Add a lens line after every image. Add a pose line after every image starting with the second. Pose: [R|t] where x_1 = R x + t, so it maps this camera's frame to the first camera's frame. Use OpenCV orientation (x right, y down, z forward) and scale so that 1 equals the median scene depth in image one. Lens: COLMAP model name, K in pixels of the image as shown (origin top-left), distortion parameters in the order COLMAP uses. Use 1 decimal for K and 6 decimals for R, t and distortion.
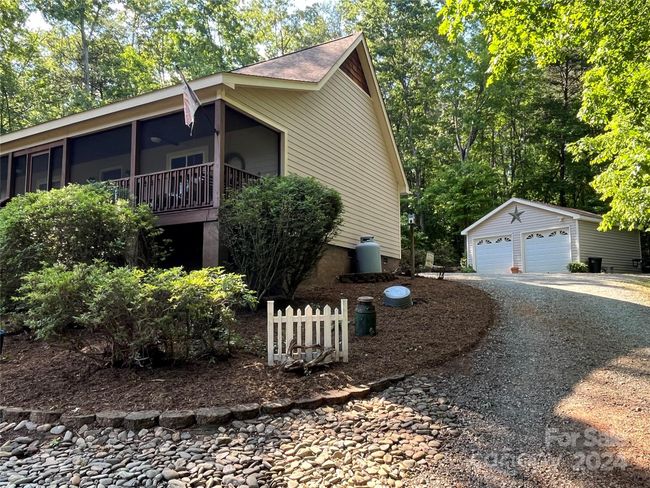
lens RADIAL K [[487.0, 0, 325.0], [0, 487.0, 244.0], [0, 0, 1]] dist [0.001078, -0.005255]
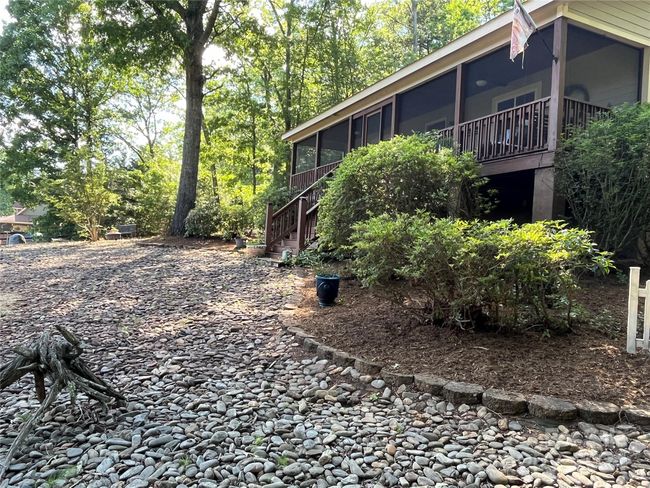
lens RADIAL K [[487.0, 0, 325.0], [0, 487.0, 244.0], [0, 0, 1]] dist [0.001078, -0.005255]
pose [[0.804161, 0.046380, -0.592599, -0.055888], [0.007402, 0.996093, 0.088003, 0.014566], [0.594365, -0.075155, 0.800676, 0.140605]]
